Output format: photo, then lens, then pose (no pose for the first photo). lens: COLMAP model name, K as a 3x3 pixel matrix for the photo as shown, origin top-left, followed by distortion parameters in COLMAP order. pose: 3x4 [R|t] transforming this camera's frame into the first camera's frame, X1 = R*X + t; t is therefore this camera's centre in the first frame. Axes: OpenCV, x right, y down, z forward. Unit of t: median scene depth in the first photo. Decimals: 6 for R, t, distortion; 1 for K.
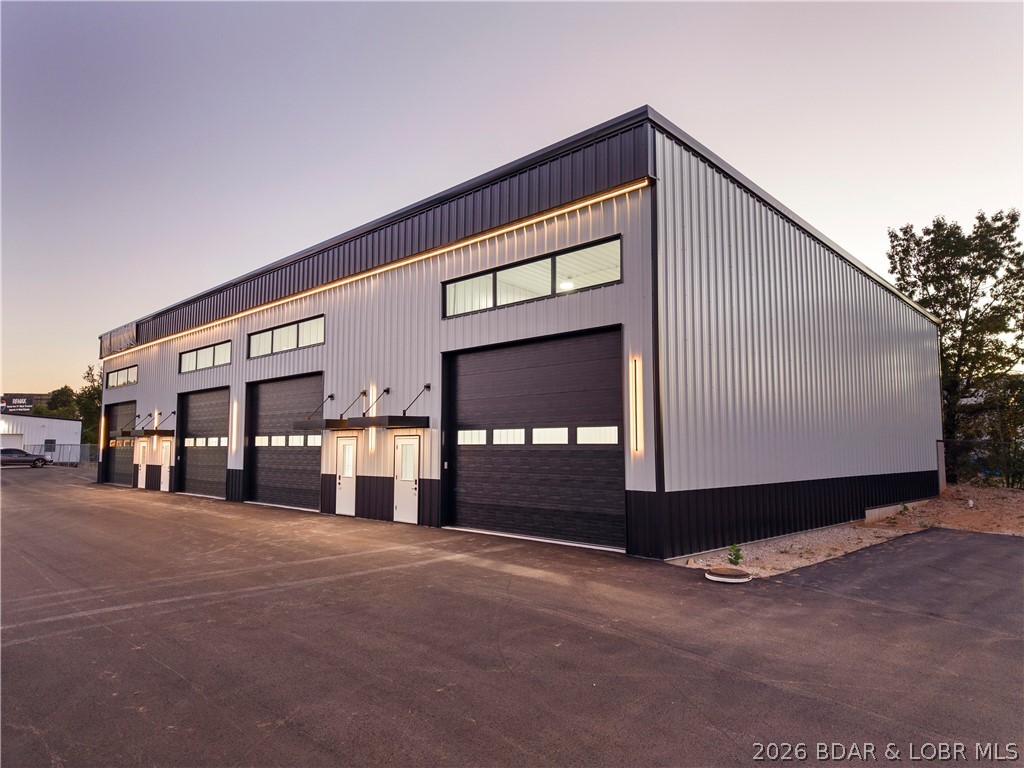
lens RADIAL K [[681.3, 0, 512.0], [0, 681.3, 384.0], [0, 0, 1]] dist [0.026385, -0.027722]
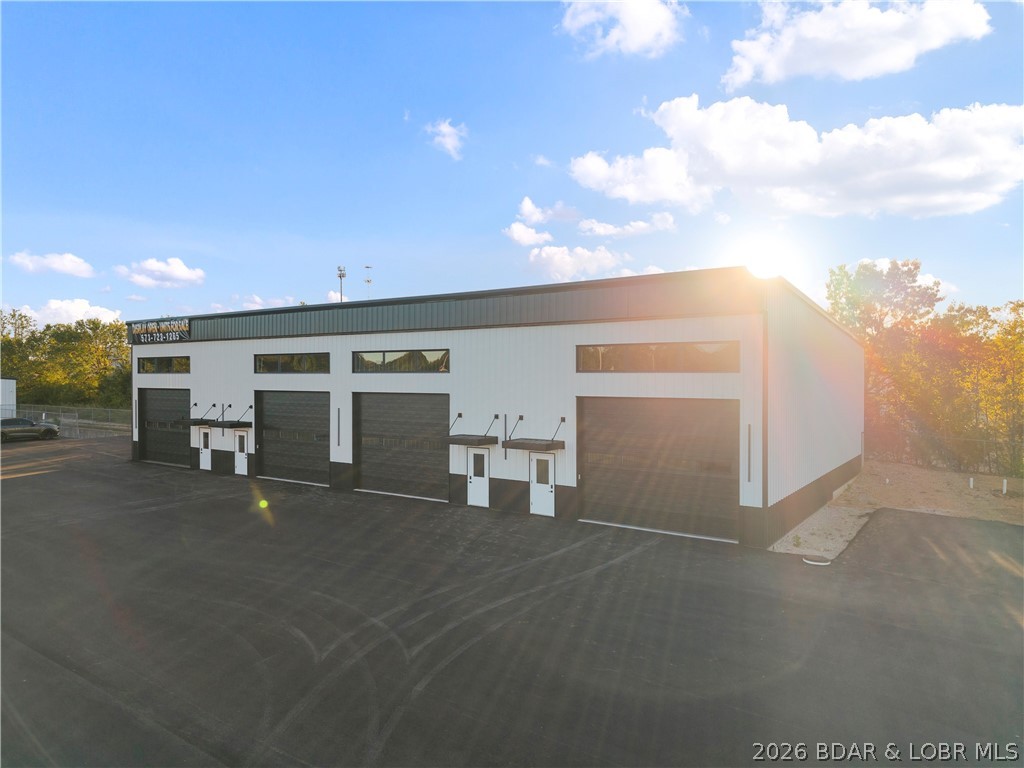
lens RADIAL K [[680.1, 0, 513.8], [0, 680.1, 379.3], [0, 0, 1]] dist [0.077045, -0.116162]
pose [[0.982964, 0.000711, 0.183796, -0.425606], [-0.018182, 0.995464, 0.093389, -0.183364], [-0.182896, -0.095140, 0.978518, -0.296703]]
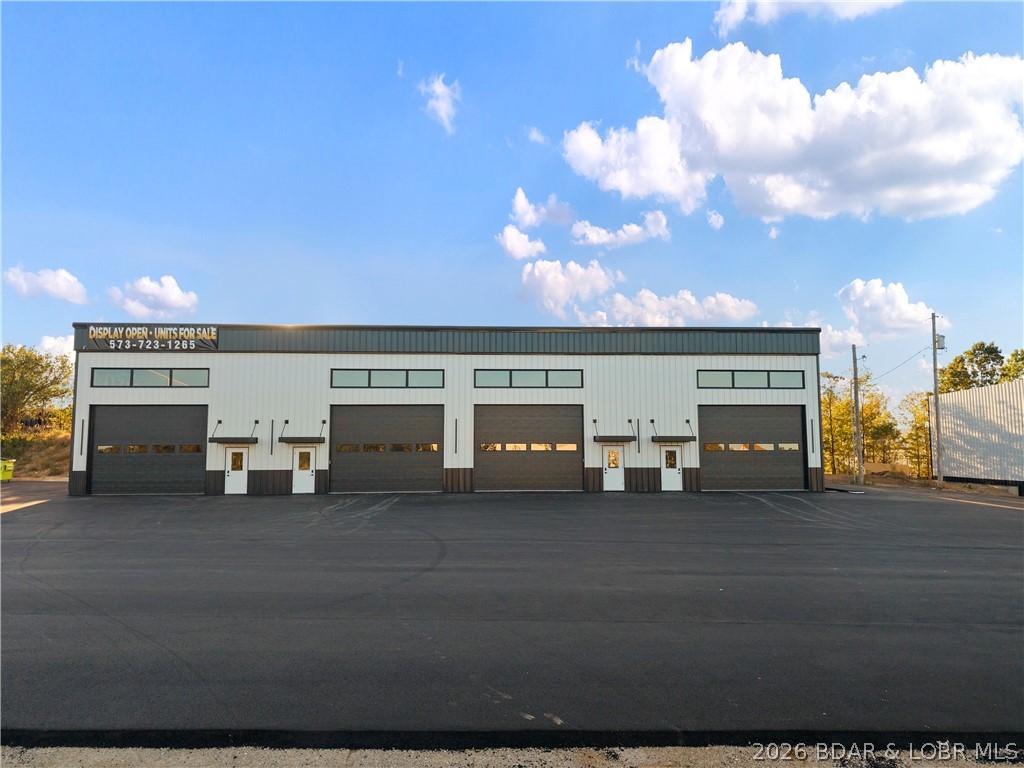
lens RADIAL K [[684.7, 0, 513.5], [0, 684.7, 381.8], [0, 0, 1]] dist [0.011730, -0.006426]
pose [[0.662805, 0.068902, 0.745615, -1.742025], [-0.065609, 0.997272, -0.033835, -0.008608], [-0.745912, -0.026493, 0.665517, 0.047453]]
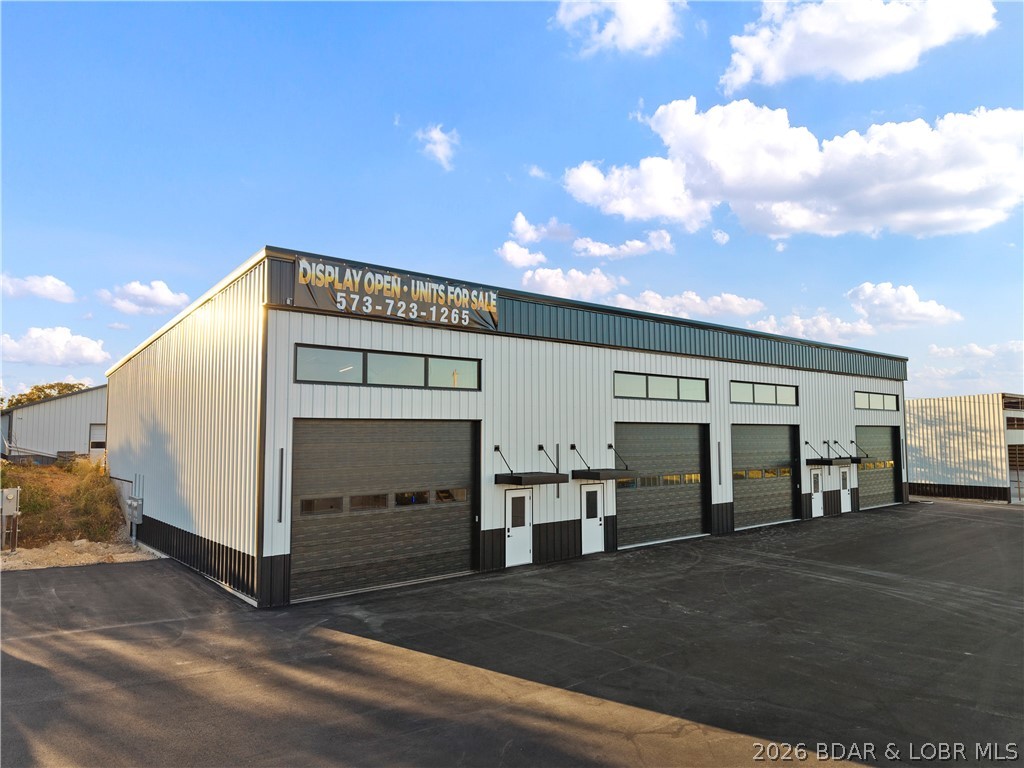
lens RADIAL K [[680.1, 0, 513.8], [0, 680.1, 379.3], [0, 0, 1]] dist [0.077045, -0.116162]
pose [[0.079642, 0.077960, 0.993770, -1.978178], [-0.089223, 0.993493, -0.070788, 0.047327], [-0.992822, -0.083029, 0.086079, 1.625377]]
